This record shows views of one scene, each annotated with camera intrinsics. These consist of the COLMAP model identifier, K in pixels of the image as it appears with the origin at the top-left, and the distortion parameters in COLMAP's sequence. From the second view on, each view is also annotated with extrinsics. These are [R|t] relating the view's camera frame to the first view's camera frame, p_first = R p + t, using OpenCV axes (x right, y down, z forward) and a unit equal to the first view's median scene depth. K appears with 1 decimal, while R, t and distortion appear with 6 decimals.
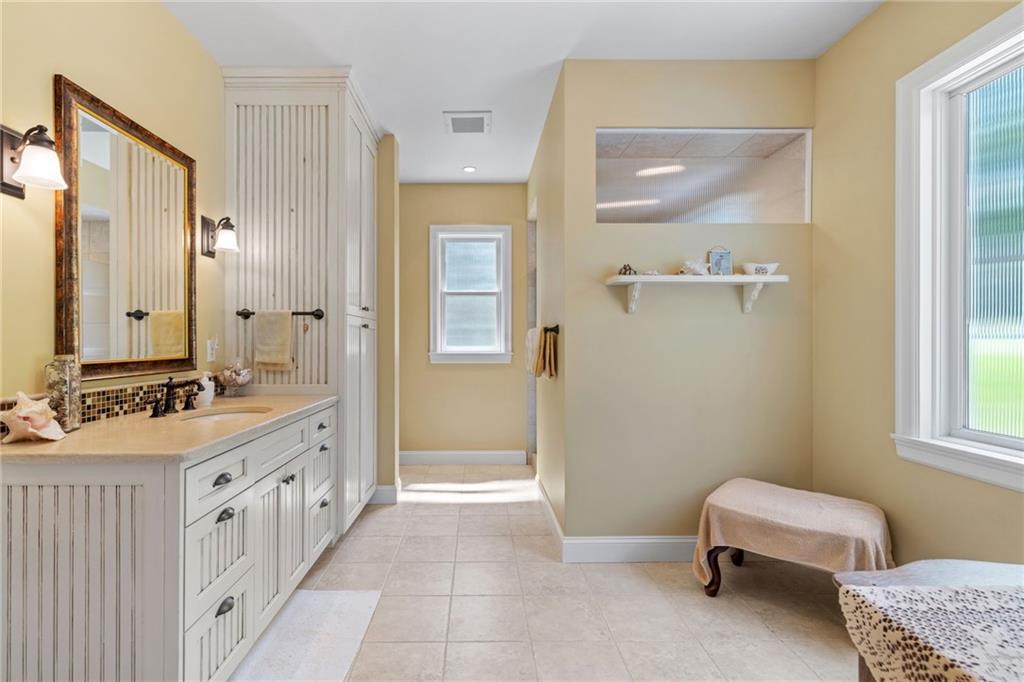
lens RADIAL K [[472.6, 0, 512.0], [0, 472.6, 341.0], [0, 0, 1]] dist [-0.008655, 0.000419]
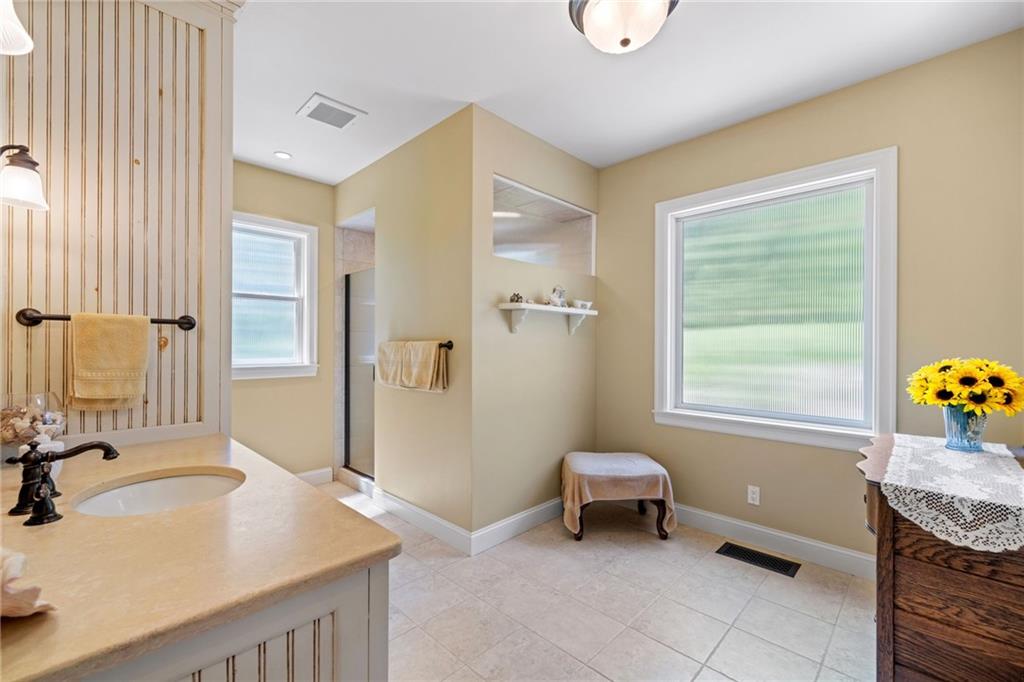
lens RADIAL K [[430.4, 0, 512.0], [0, 430.4, 341.0], [0, 0, 1]] dist [0.001709, 0.000665]
pose [[0.703875, 0.010597, 0.710245, -0.539562], [-0.008243, 0.999943, -0.006750, -0.030335], [-0.710276, -0.001104, 0.703922, 0.216146]]
